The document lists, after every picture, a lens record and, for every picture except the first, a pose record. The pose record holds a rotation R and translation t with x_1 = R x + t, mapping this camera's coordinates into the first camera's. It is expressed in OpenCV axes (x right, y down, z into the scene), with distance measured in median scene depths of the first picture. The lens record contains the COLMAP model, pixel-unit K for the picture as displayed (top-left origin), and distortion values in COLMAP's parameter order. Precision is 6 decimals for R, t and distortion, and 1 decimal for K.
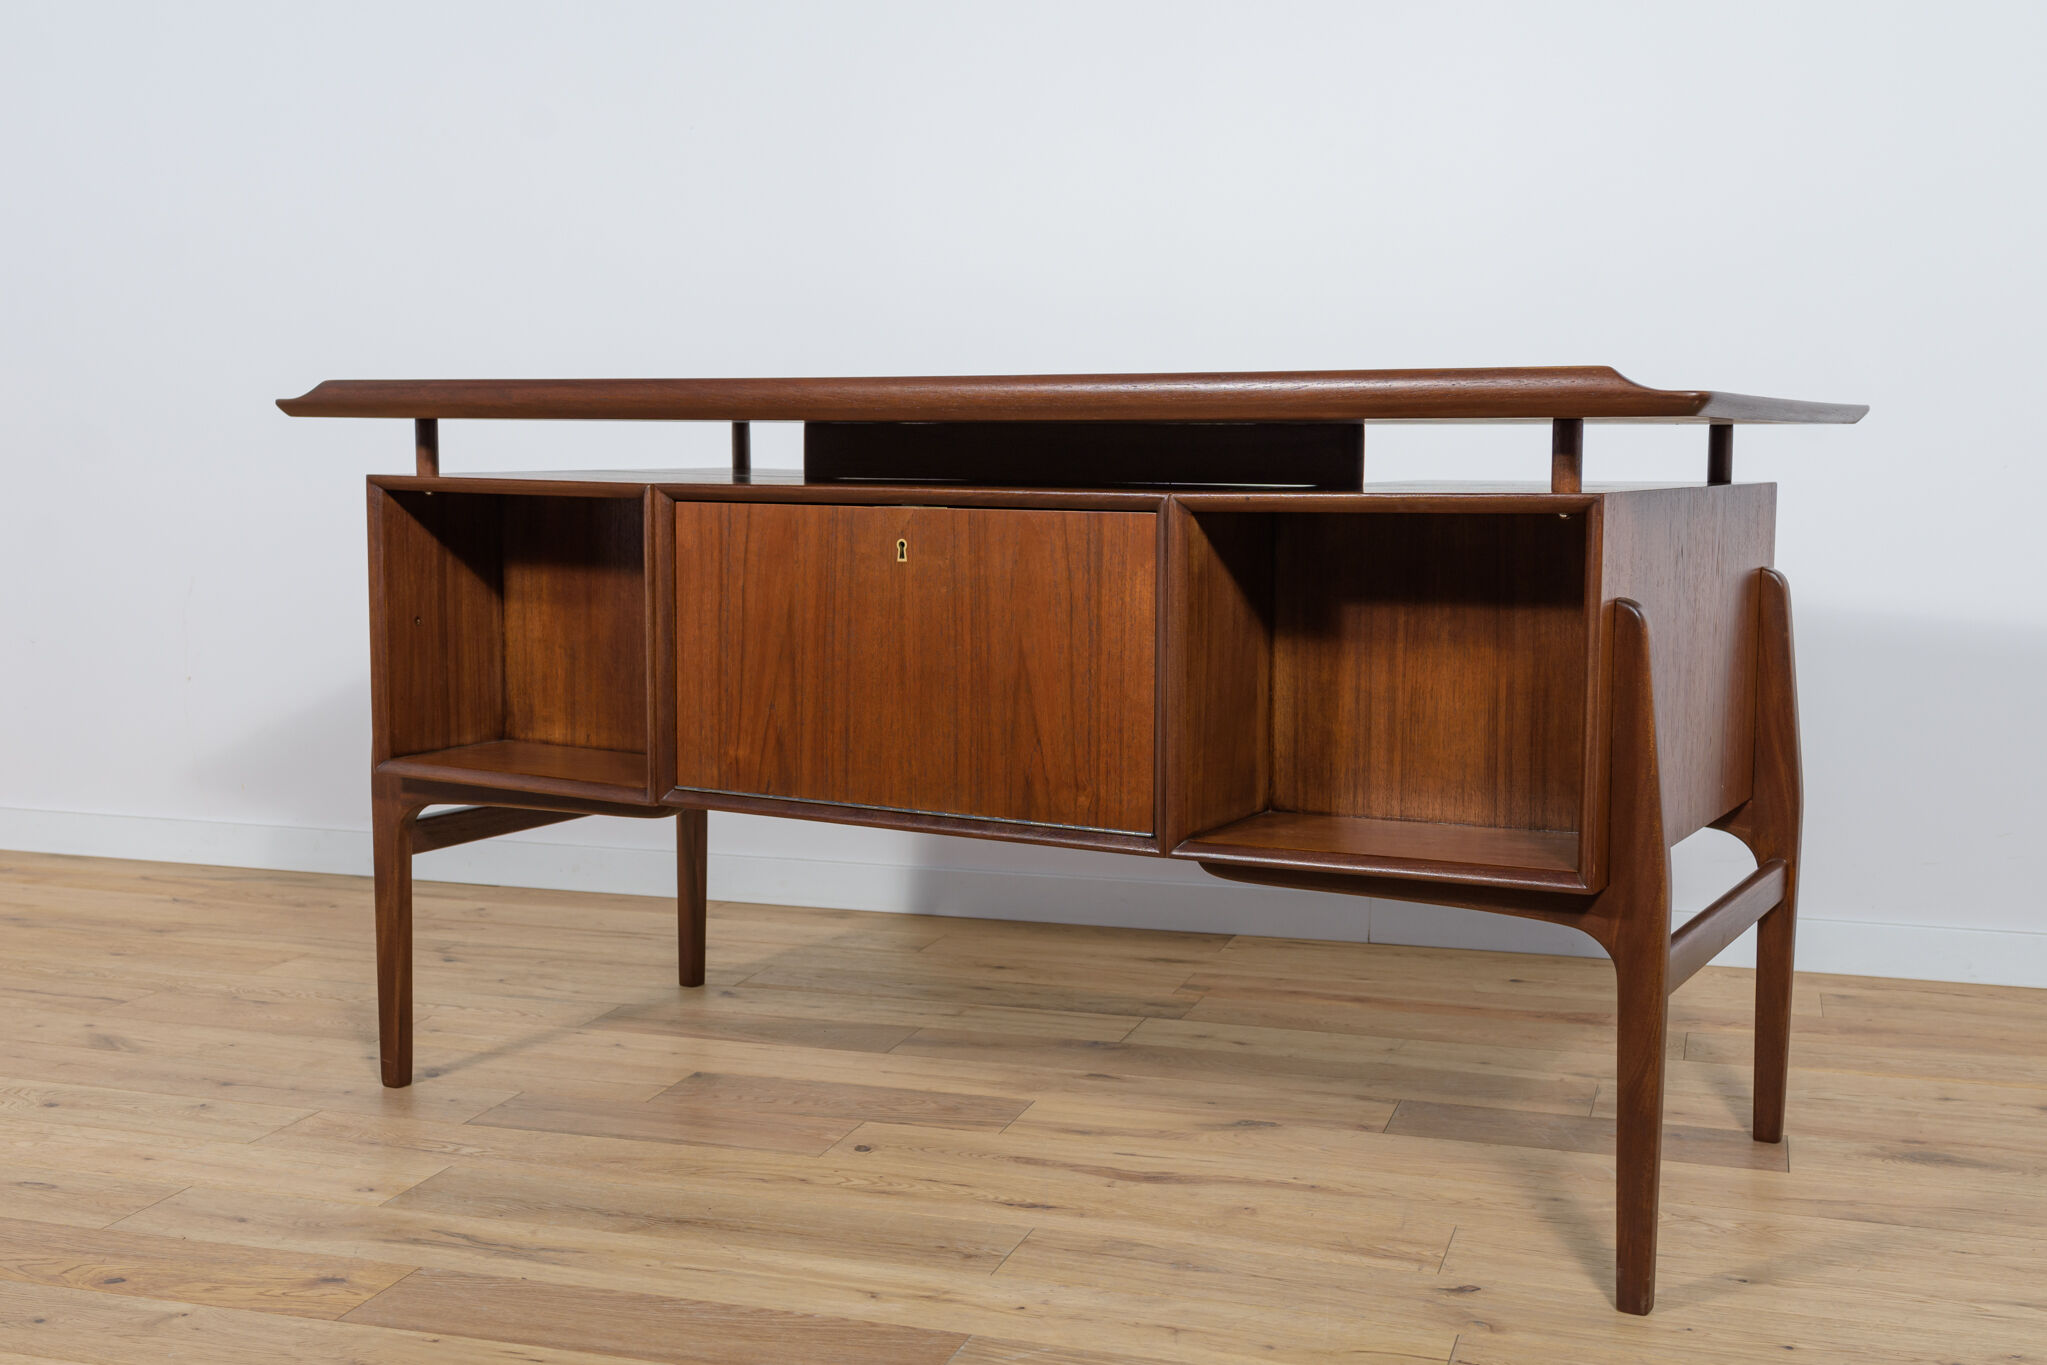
lens RADIAL K [[2324.4, 0, 1027.5], [0, 2324.4, 685.3], [0, 0, 1]] dist [-0.009017, 0.012504]
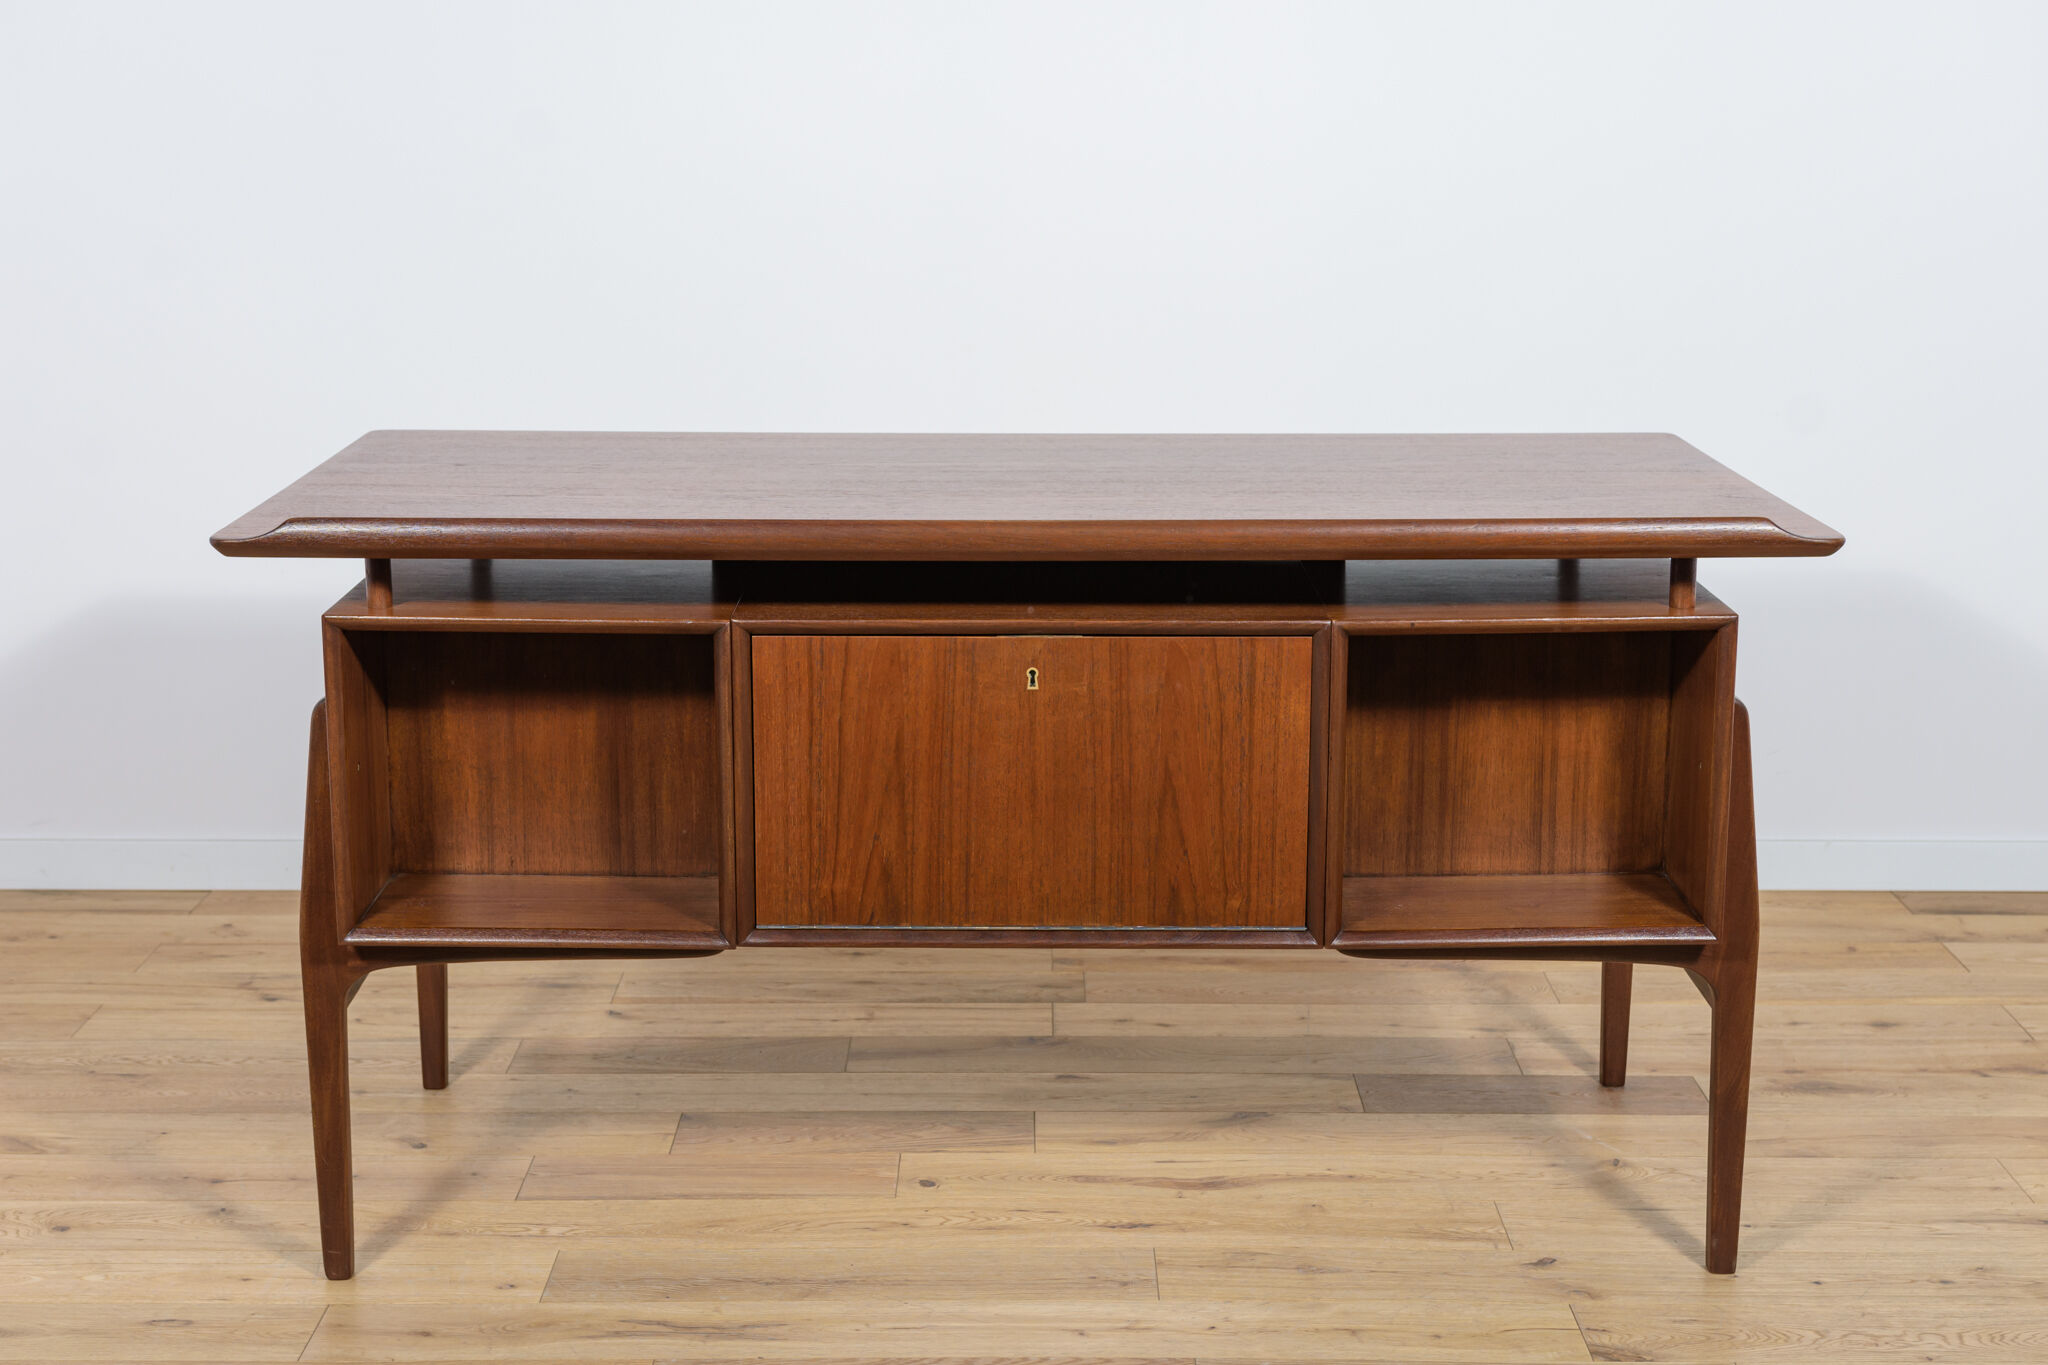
lens RADIAL K [[3004.6, 0, 1024.3], [0, 3004.6, 689.8], [0, 0, 1]] dist [0.000143, -0.012524]
pose [[0.954915, -0.066990, 0.289223, -0.435560], [0.034263, 0.992567, 0.116774, -0.193576], [-0.294896, -0.101600, 0.950113, -0.307871]]
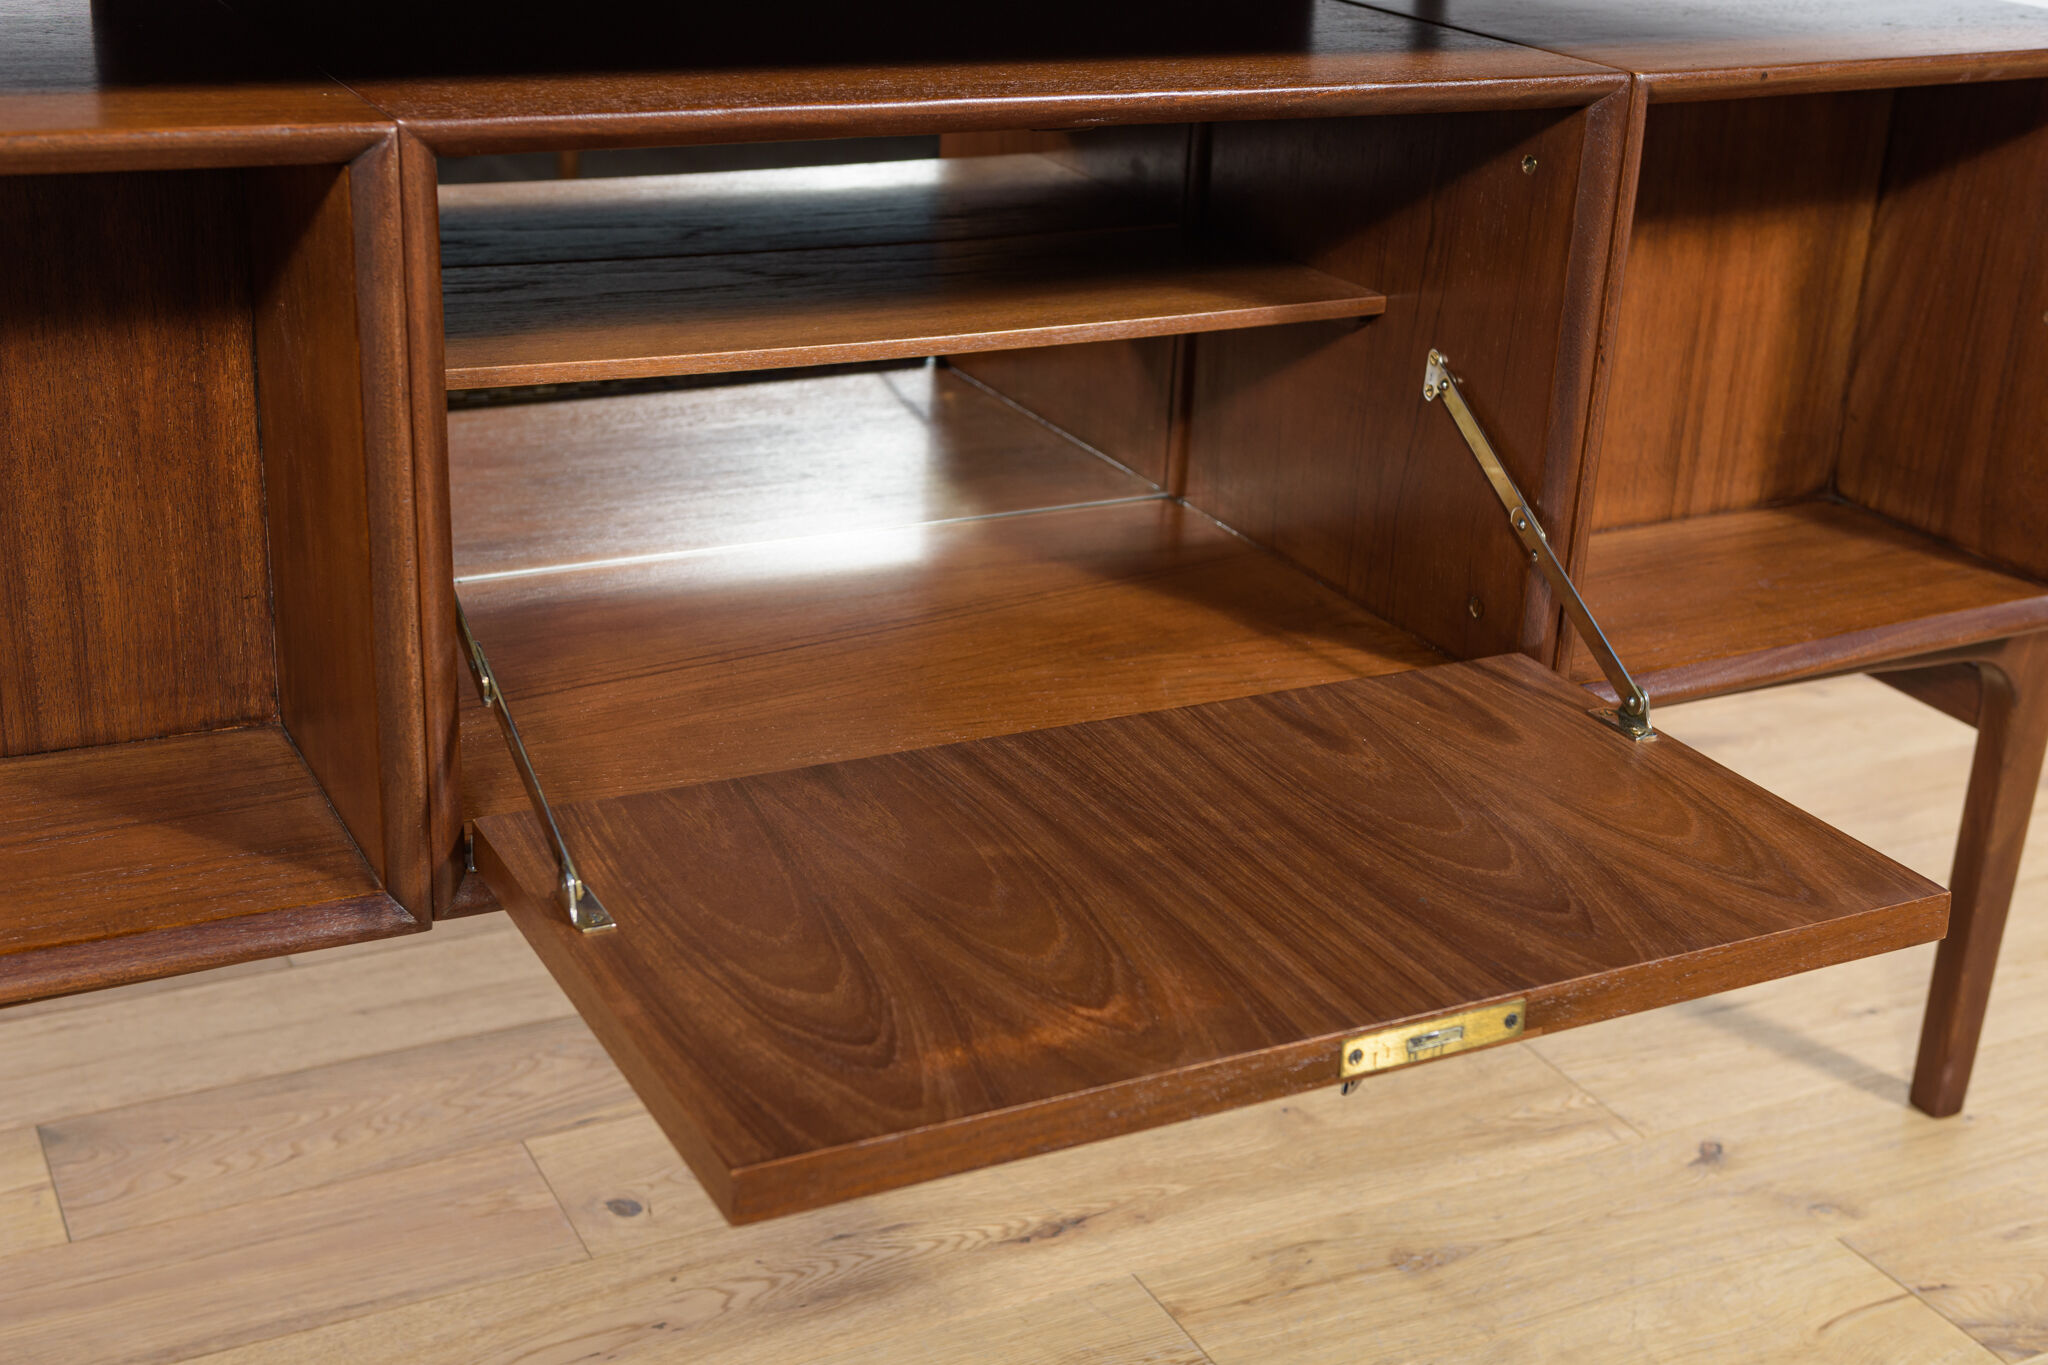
lens RADIAL K [[2572.6, 0, 1027.0], [0, 2572.6, 687.0], [0, 0, 1]] dist [-0.008939, 0.015506]
pose [[0.712098, -0.239542, 0.659952, -0.406704], [0.030802, 0.949749, 0.311493, -0.118328], [-0.701404, -0.201486, 0.683693, 0.565889]]
